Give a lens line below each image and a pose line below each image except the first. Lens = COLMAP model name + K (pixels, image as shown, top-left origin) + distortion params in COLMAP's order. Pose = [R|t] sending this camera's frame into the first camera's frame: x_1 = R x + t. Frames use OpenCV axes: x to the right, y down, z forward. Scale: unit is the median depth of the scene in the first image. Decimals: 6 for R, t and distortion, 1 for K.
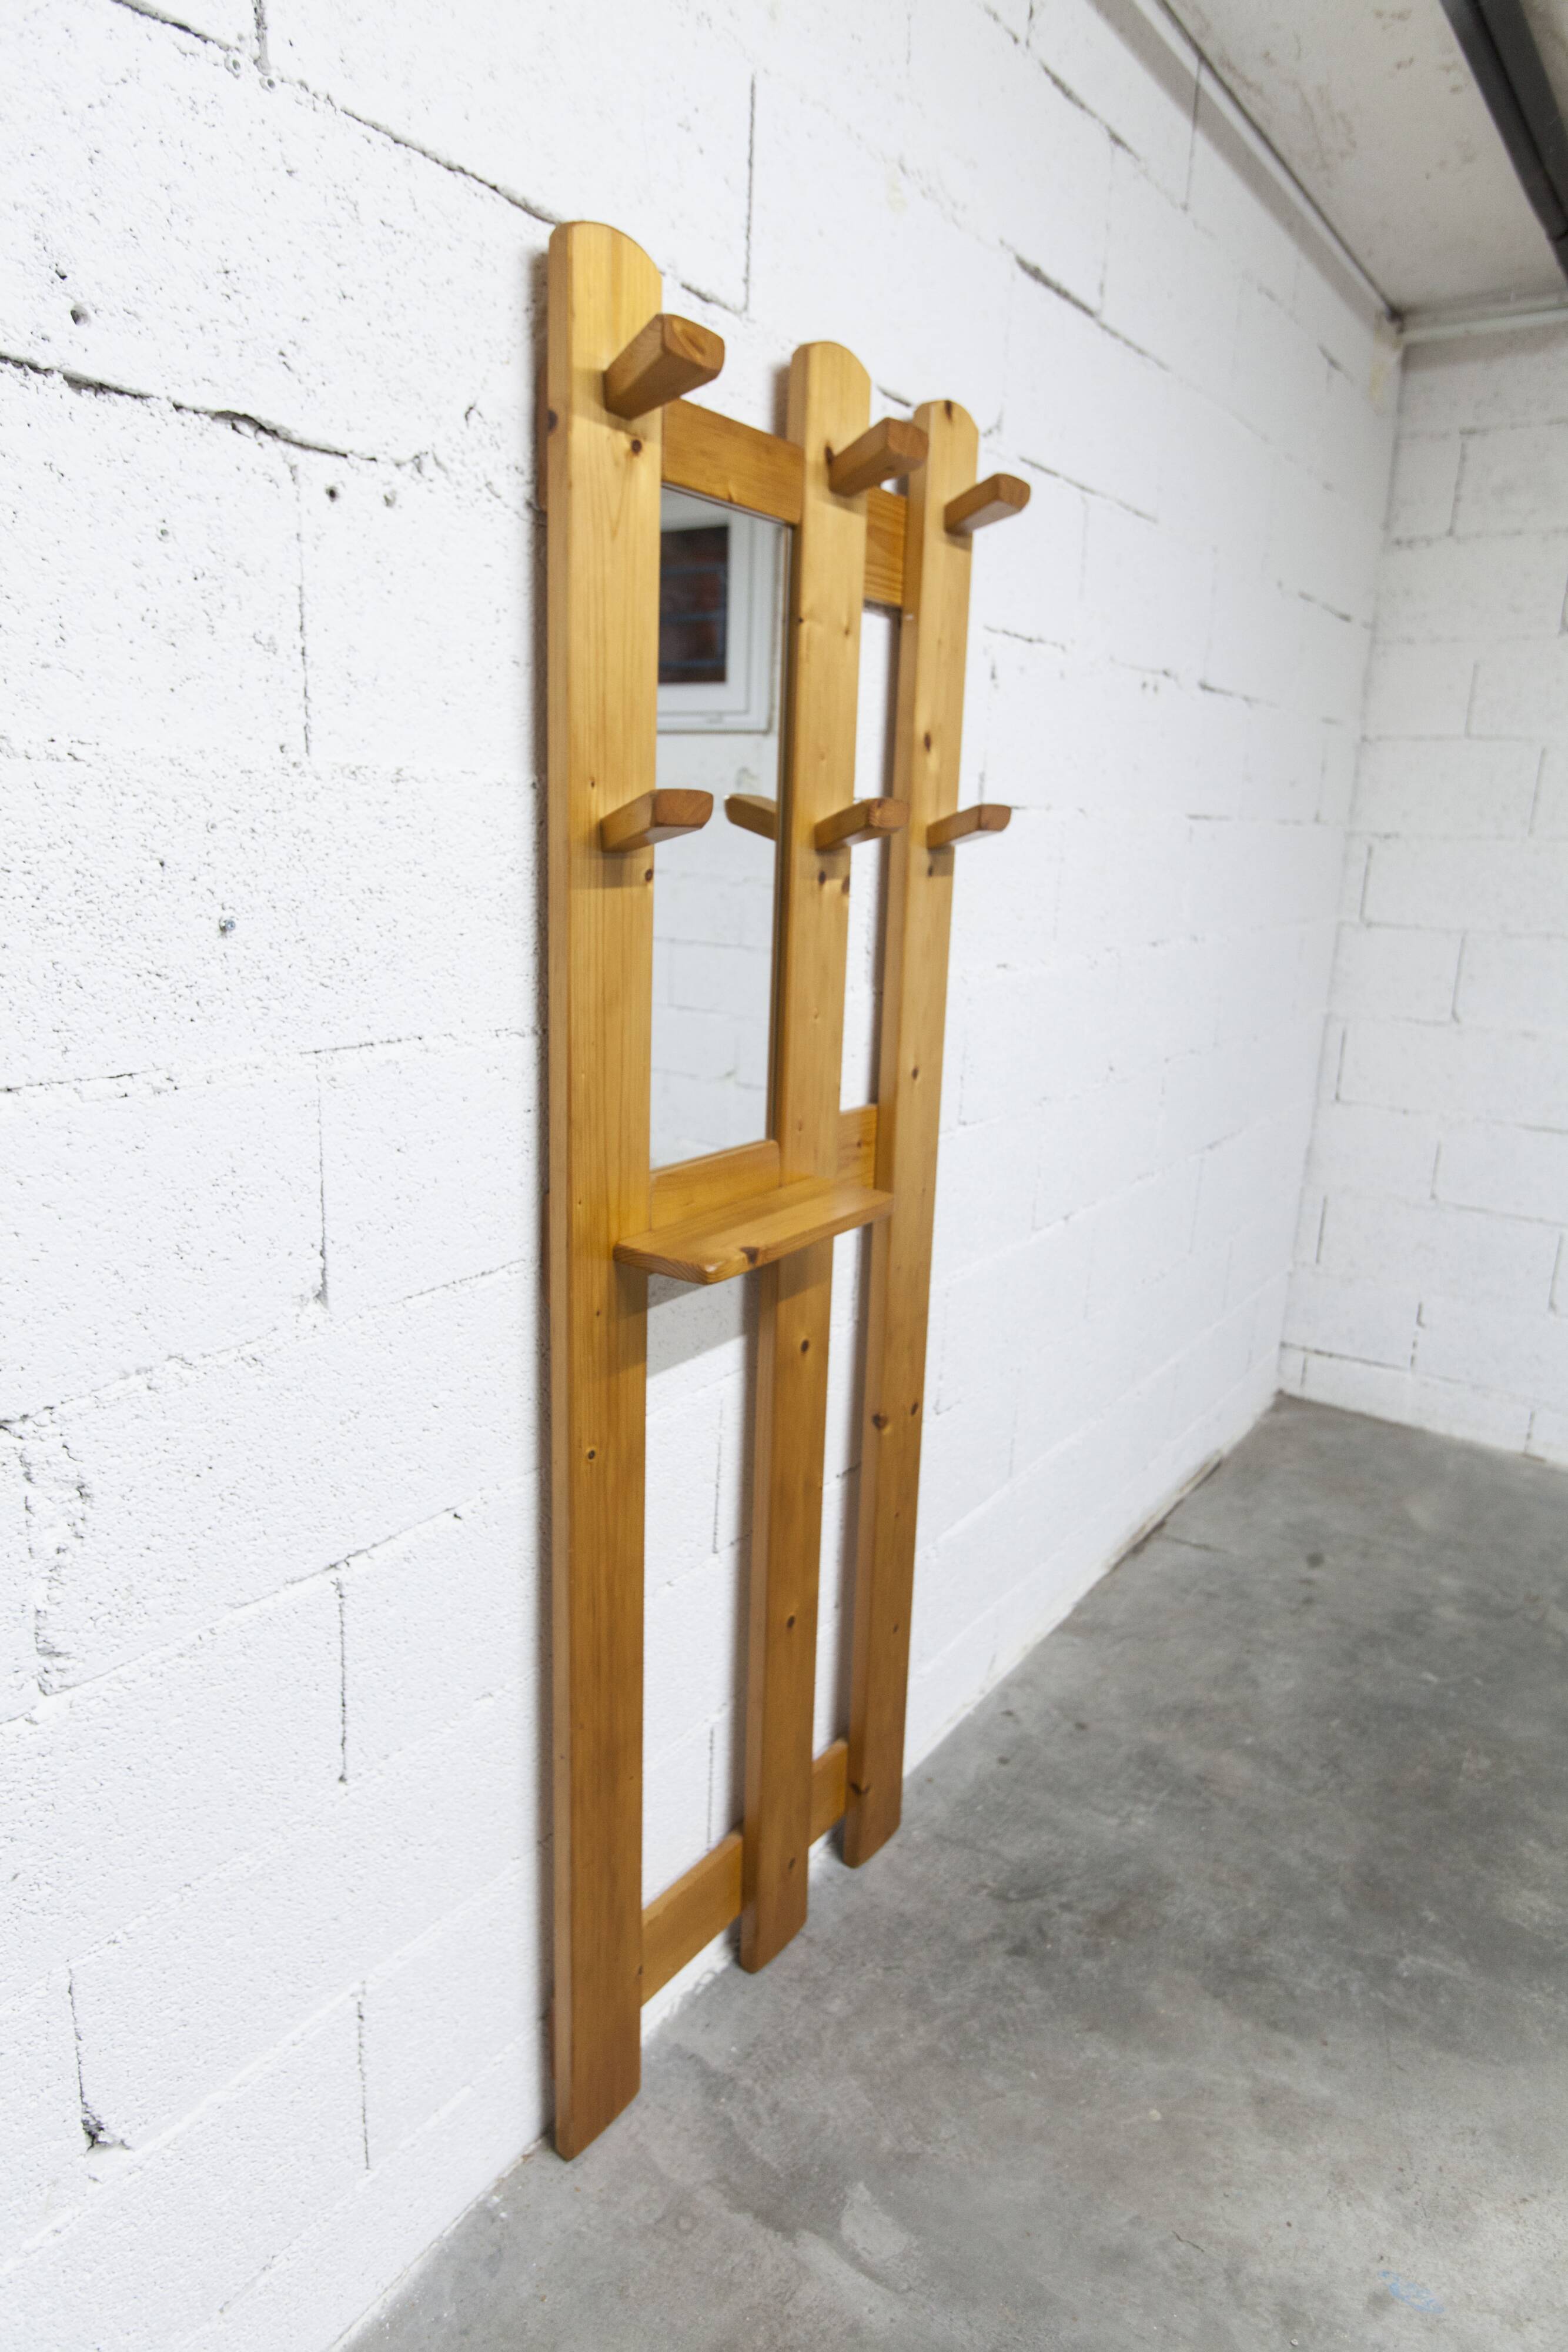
lens RADIAL K [[1433.6, 0, 797.9], [0, 1433.6, 1173.1], [0, 0, 1]] dist [-0.005505, 0.003733]
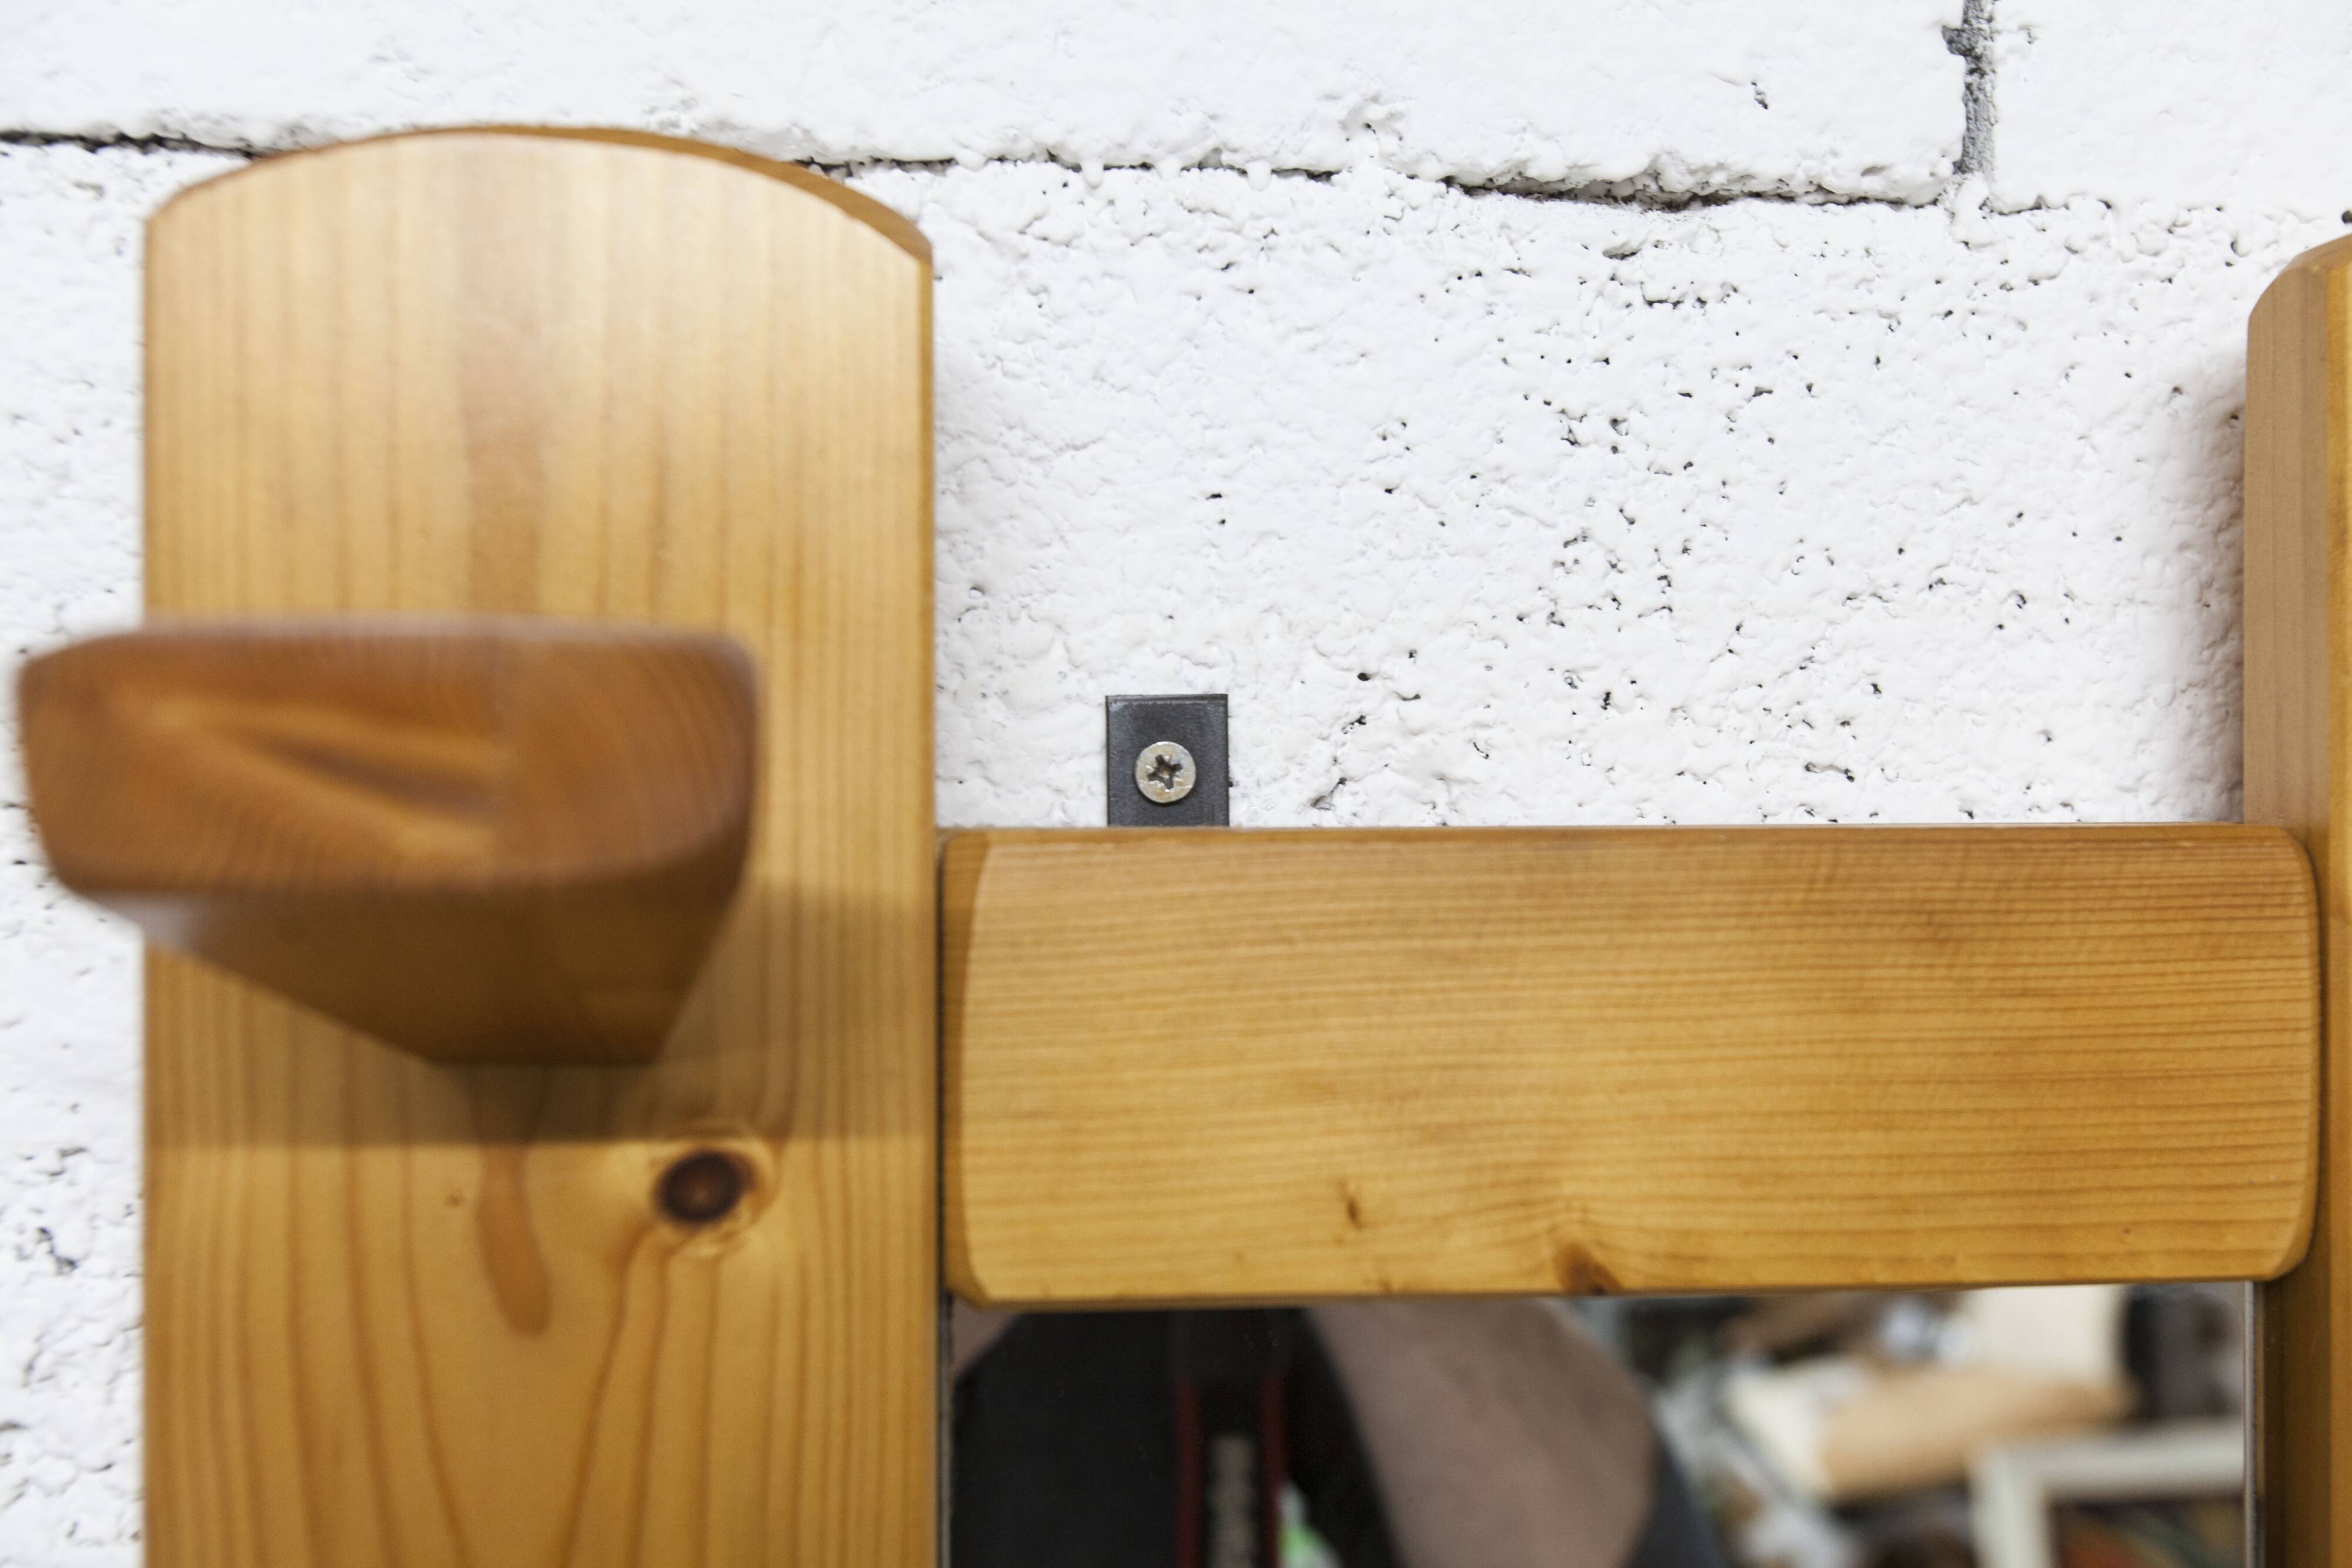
lens RADIAL K [[2141.9, 0, 1177.4], [0, 2141.9, 792.9], [0, 0, 1]] dist [0.004292, -0.004056]
pose [[0.646114, -0.042970, -0.762030, 0.091338], [-0.160183, 0.968544, -0.190432, -0.379304], [0.746242, 0.245105, 0.618907, 0.642949]]
